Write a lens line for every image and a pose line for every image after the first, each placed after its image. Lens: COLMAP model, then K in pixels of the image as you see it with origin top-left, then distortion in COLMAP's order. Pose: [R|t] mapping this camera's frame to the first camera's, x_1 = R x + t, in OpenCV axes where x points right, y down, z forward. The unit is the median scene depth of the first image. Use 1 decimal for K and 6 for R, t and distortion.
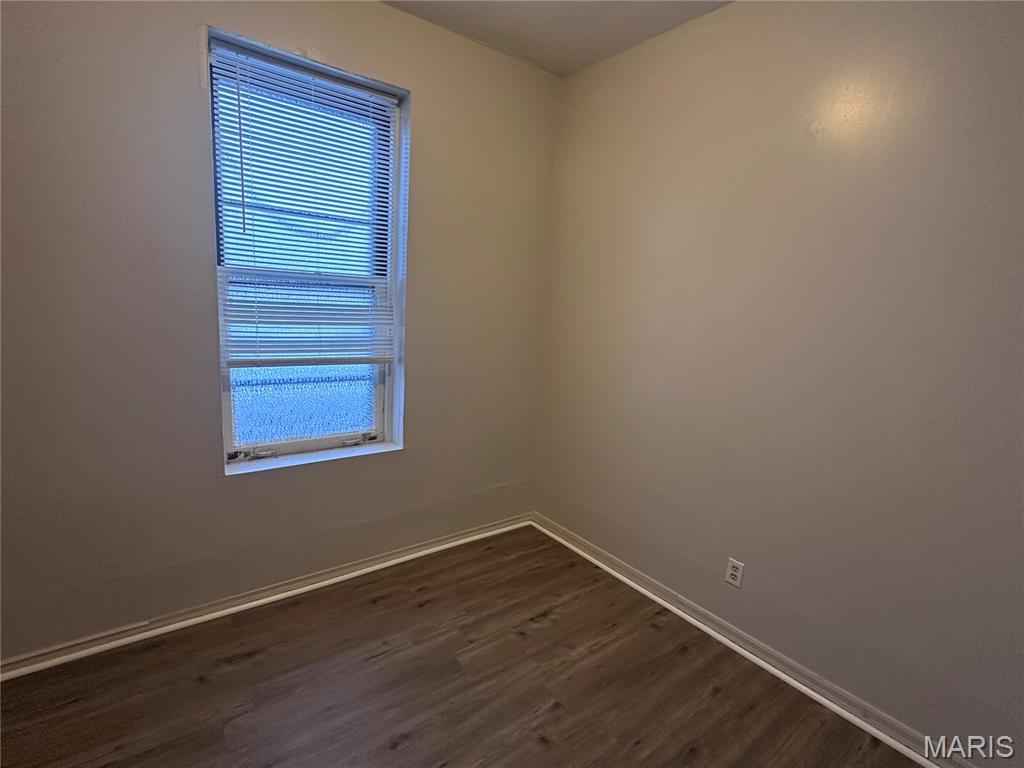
lens RADIAL K [[490.4, 0, 512.0], [0, 490.4, 384.0], [0, 0, 1]] dist [-0.000542, -0.000317]
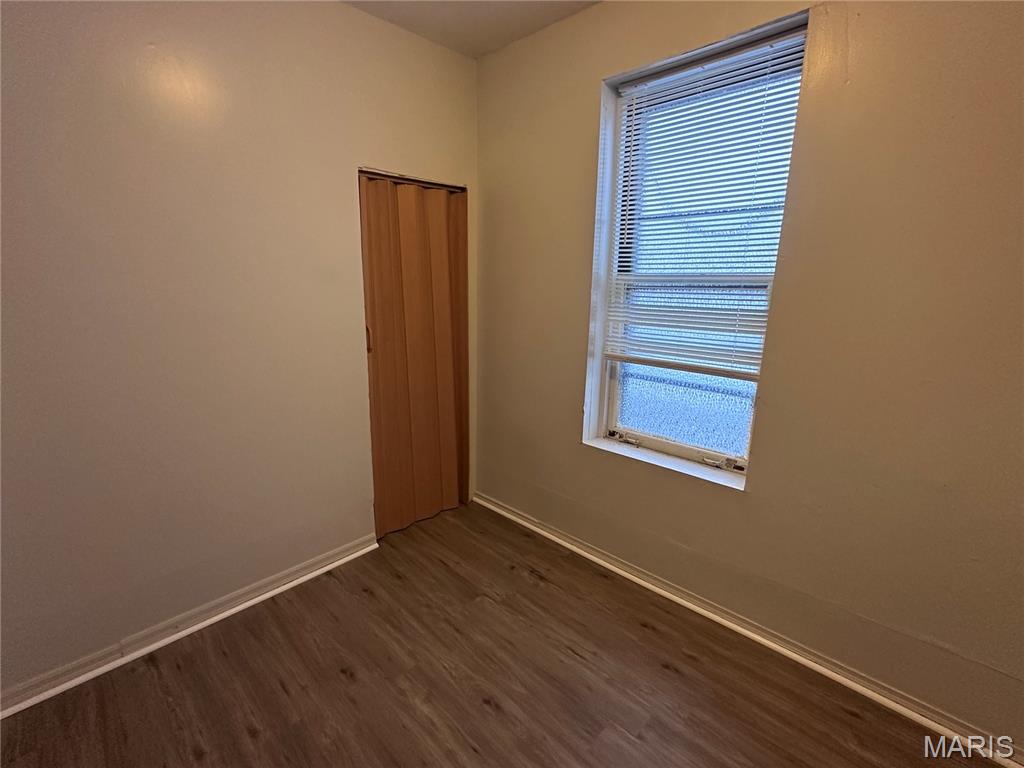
lens RADIAL K [[468.2, 0, 512.0], [0, 468.2, 384.0], [0, 0, 1]] dist [-0.000473, 0.001077]
pose [[0.141127, 0.156810, -0.977494, 0.485657], [-0.170449, 0.976480, 0.132038, -0.079255], [0.975208, 0.147979, 0.164536, 0.545793]]
